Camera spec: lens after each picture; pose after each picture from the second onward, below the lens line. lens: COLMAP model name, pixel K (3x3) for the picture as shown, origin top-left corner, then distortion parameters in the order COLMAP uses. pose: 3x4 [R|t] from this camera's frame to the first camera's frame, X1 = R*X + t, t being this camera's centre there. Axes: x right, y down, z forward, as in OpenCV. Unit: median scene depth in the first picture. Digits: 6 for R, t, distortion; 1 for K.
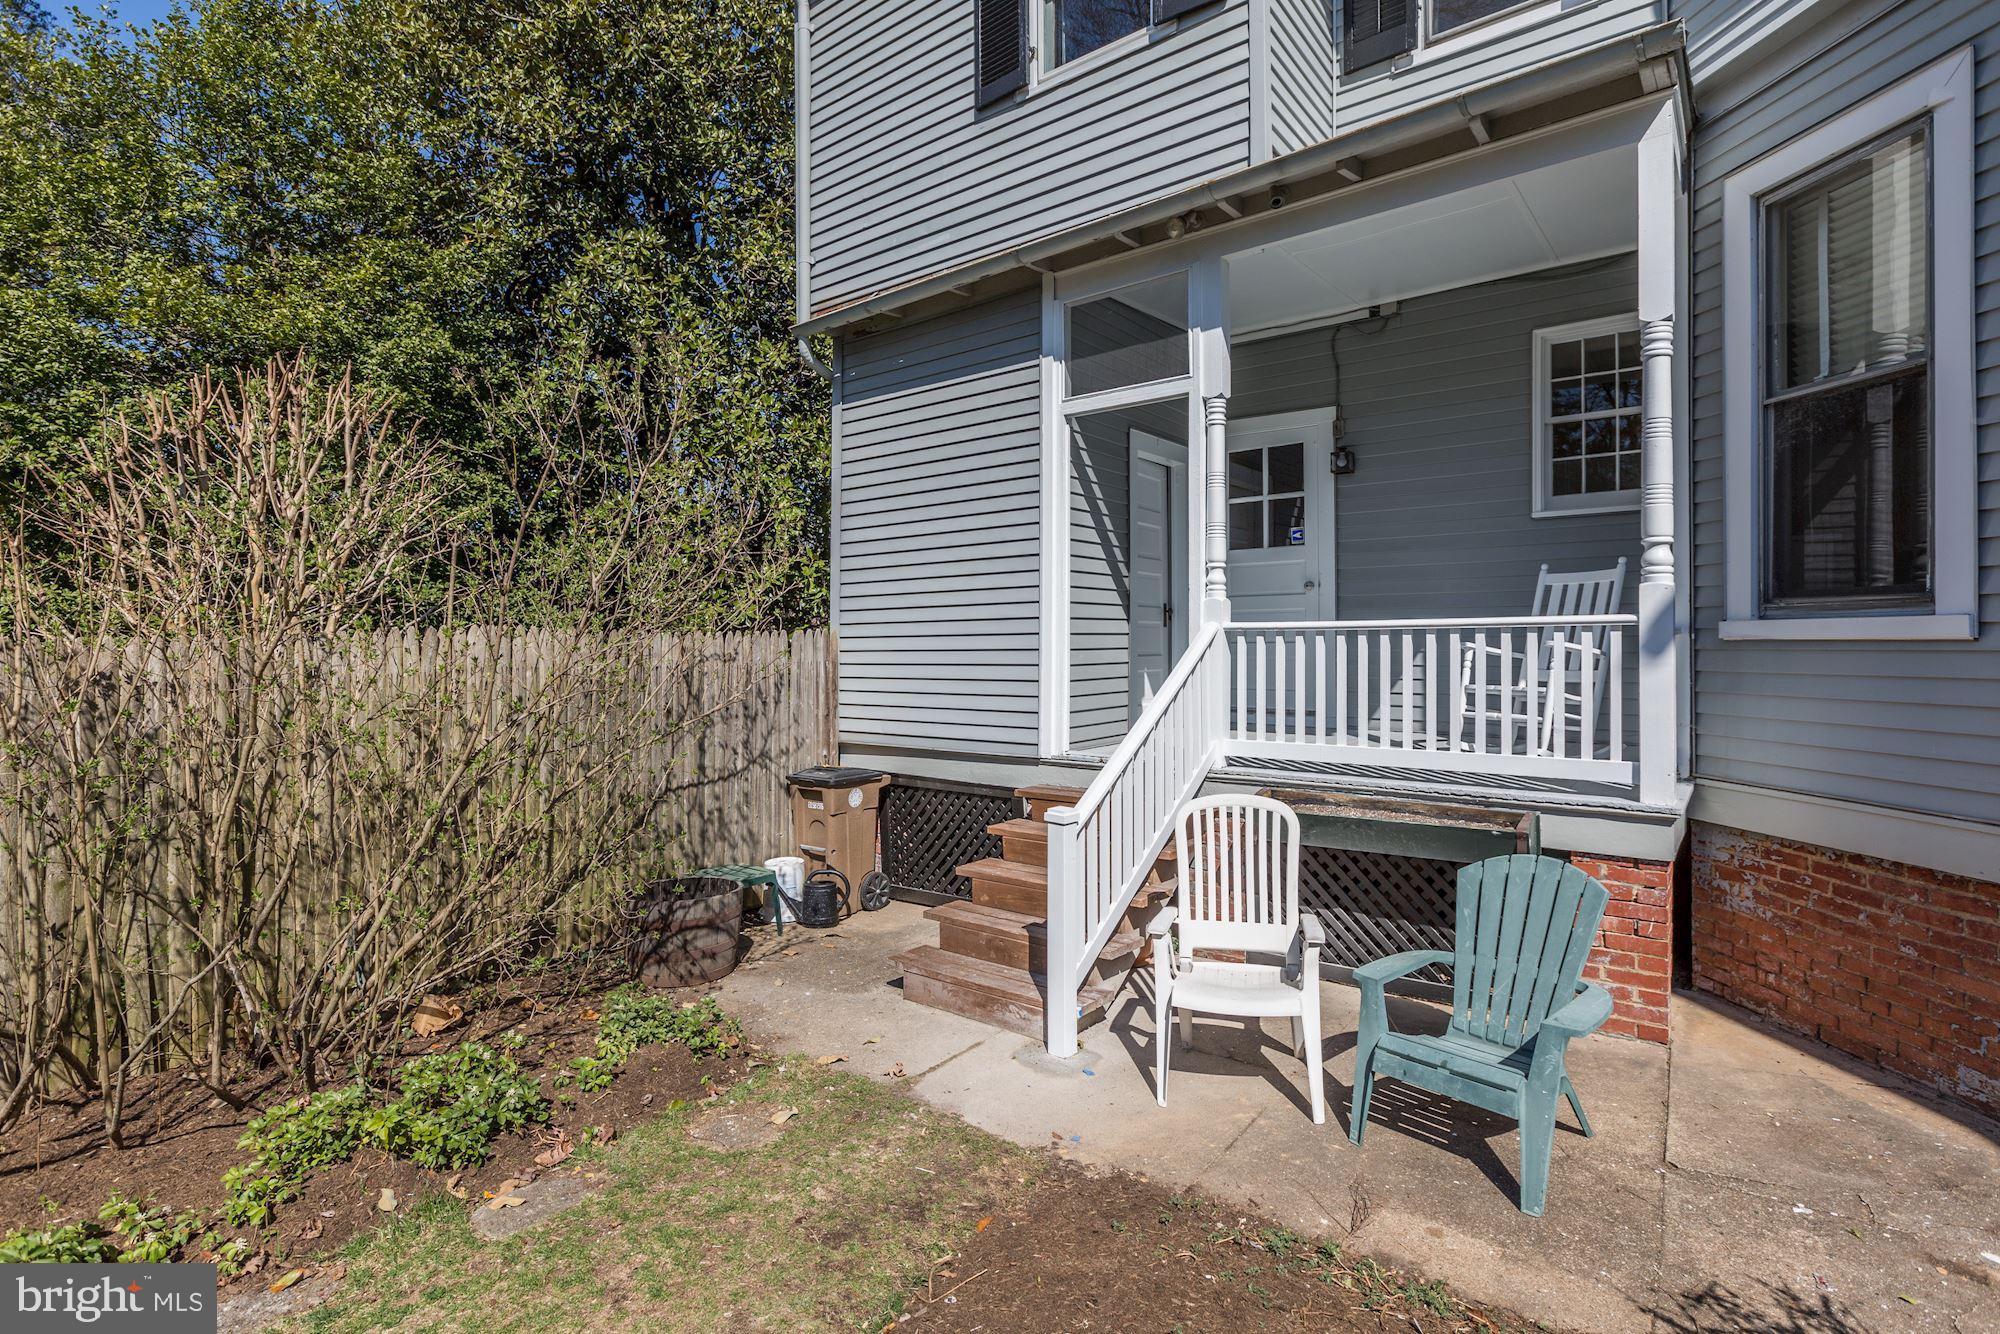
lens RADIAL K [[940.7, 0, 991.3], [0, 940.7, 648.8], [0, 0, 1]] dist [-0.001548, -0.000040]
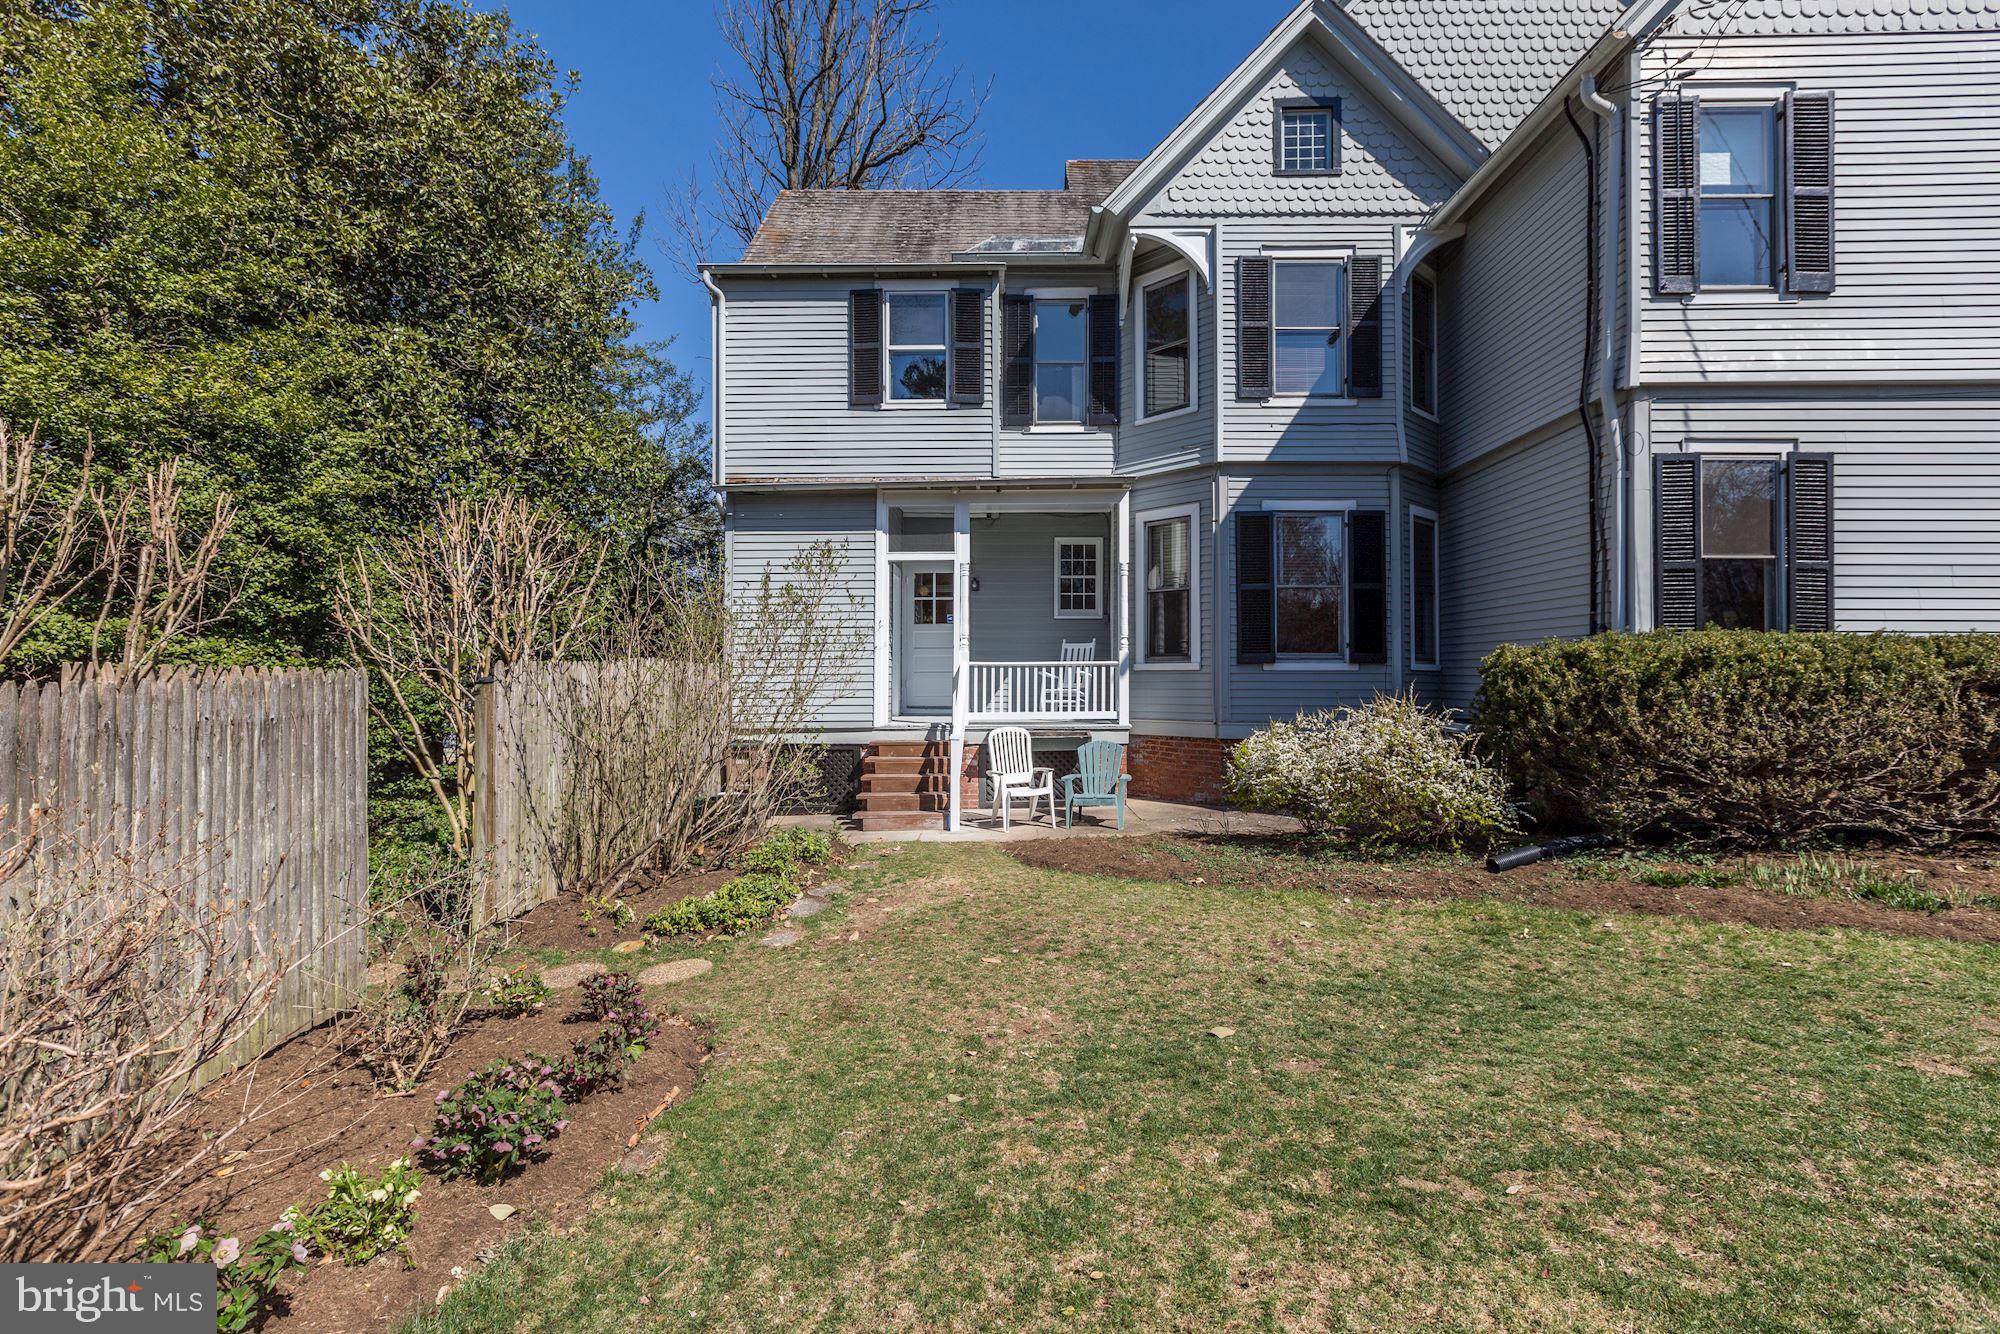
lens RADIAL K [[937.6, 0, 995.3], [0, 937.6, 676.6], [0, 0, 1]] dist [0.001917, -0.000094]
pose [[0.787532, 0.002275, 0.616270, -1.076833], [0.003133, 0.999965, -0.007695, 0.024473], [-0.616266, 0.007991, 0.787497, -0.815418]]
